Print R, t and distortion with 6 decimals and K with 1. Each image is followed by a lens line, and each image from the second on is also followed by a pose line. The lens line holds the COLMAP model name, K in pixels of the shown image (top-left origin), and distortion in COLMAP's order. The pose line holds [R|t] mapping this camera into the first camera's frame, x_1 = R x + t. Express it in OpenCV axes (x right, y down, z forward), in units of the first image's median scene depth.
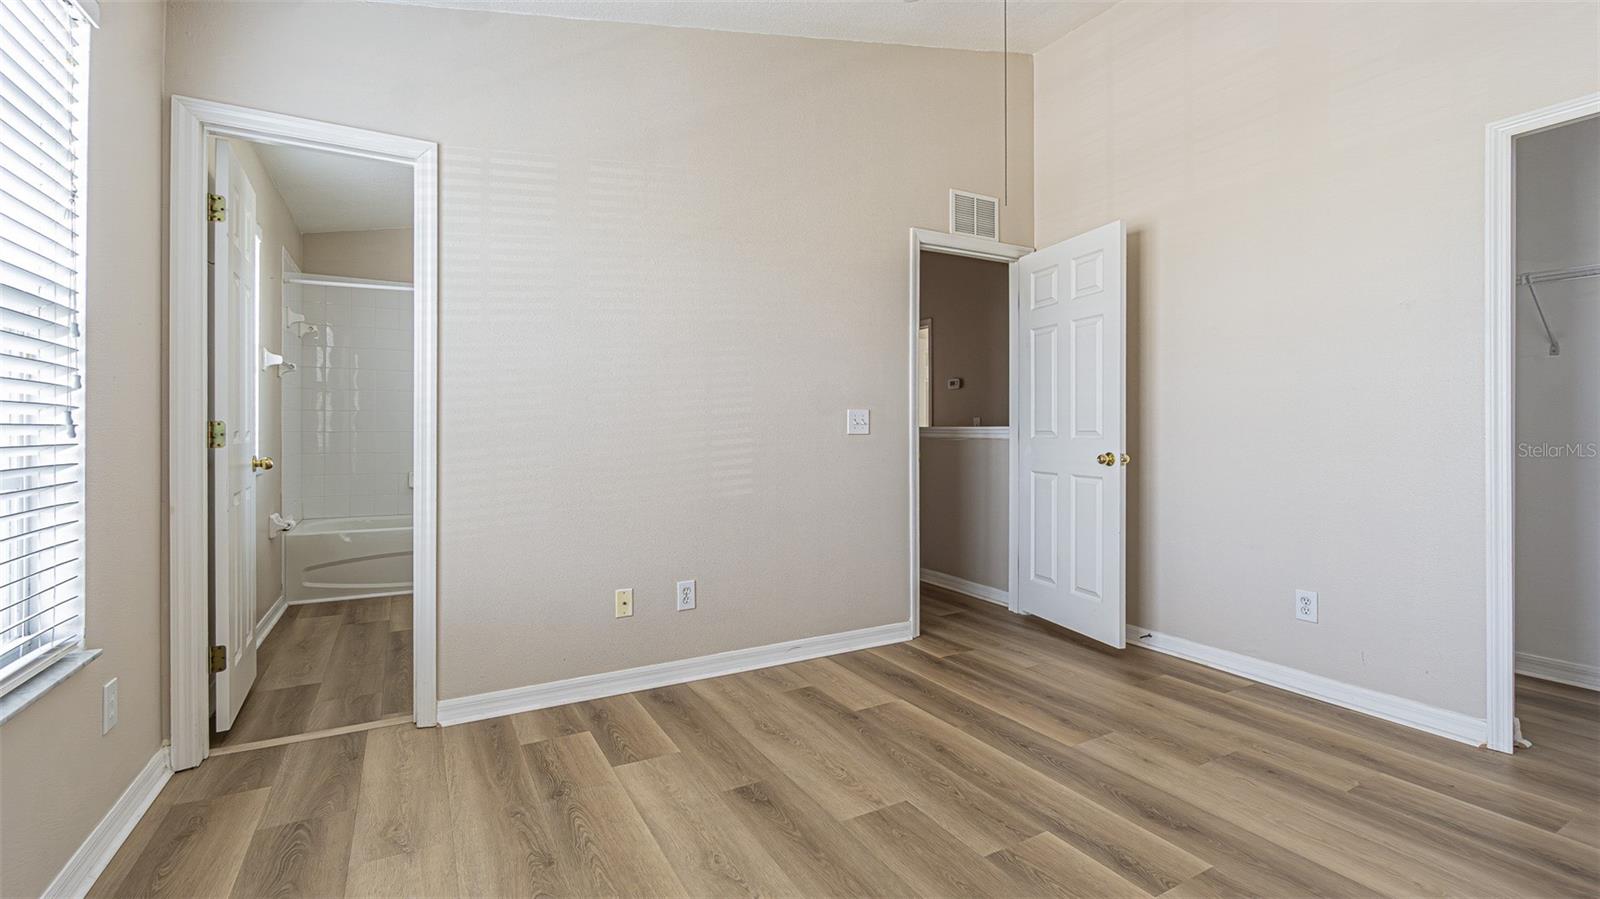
lens RADIAL K [[694.6, 0, 804.3], [0, 694.6, 439.0], [0, 0, 1]] dist [-0.004489, -0.000562]
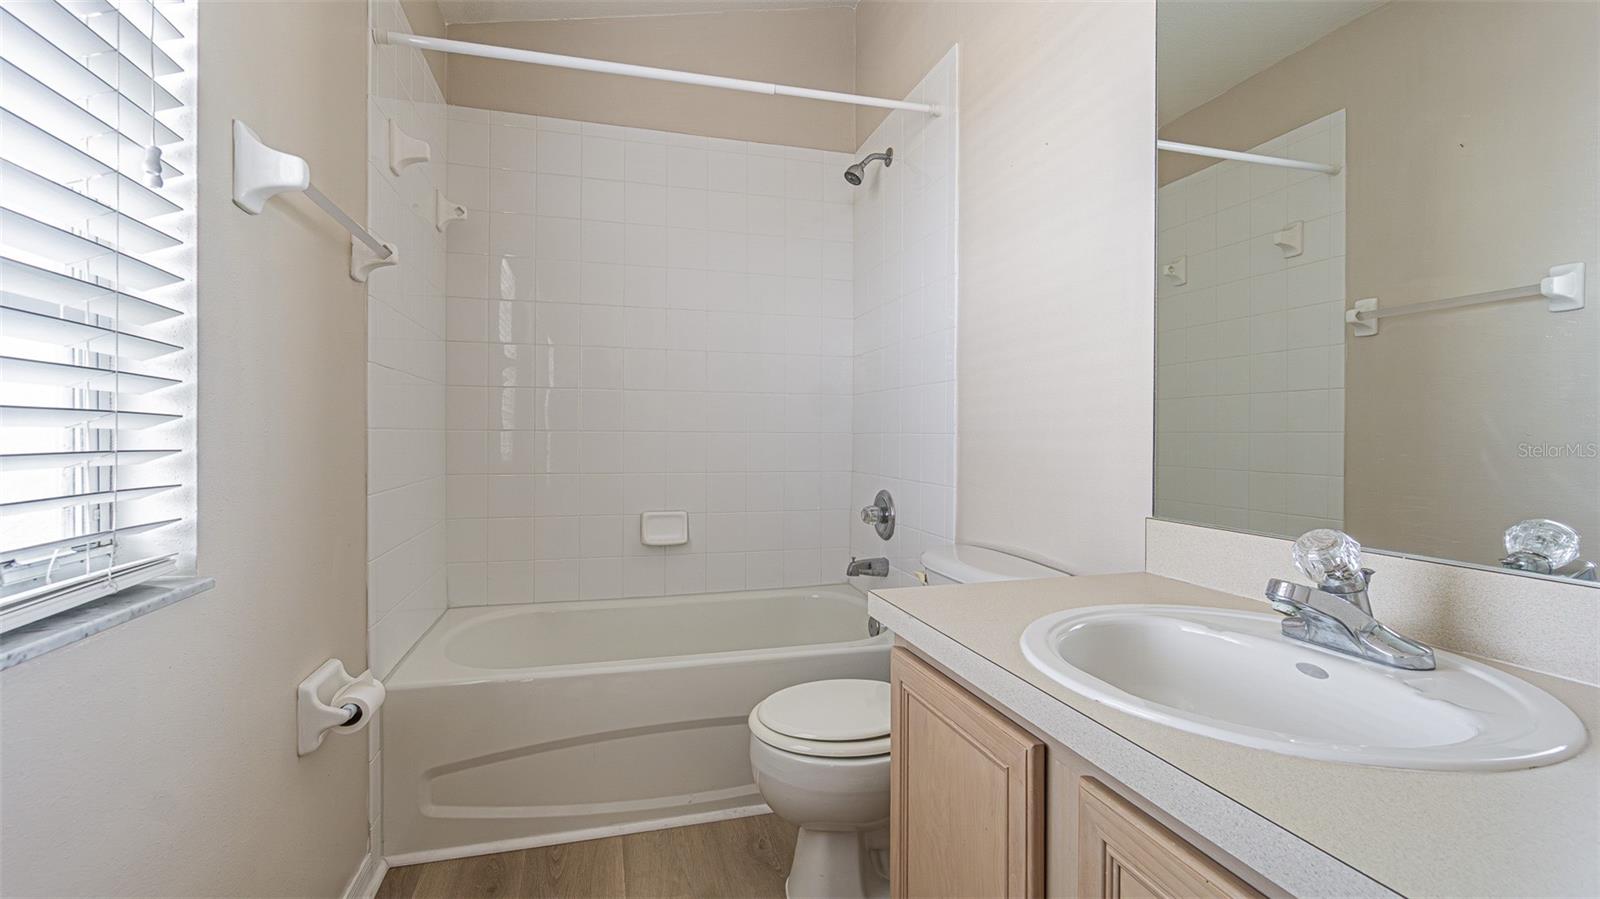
lens RADIAL K [[694.6, 0, 793.6], [0, 694.6, 445.6], [0, 0, 1]] dist [-0.004489, -0.000562]
pose [[0.971729, -0.000927, -0.236095, -0.426285], [0.001306, 0.999998, 0.001447, -0.000783], [0.236093, -0.001714, 0.971729, 0.670410]]
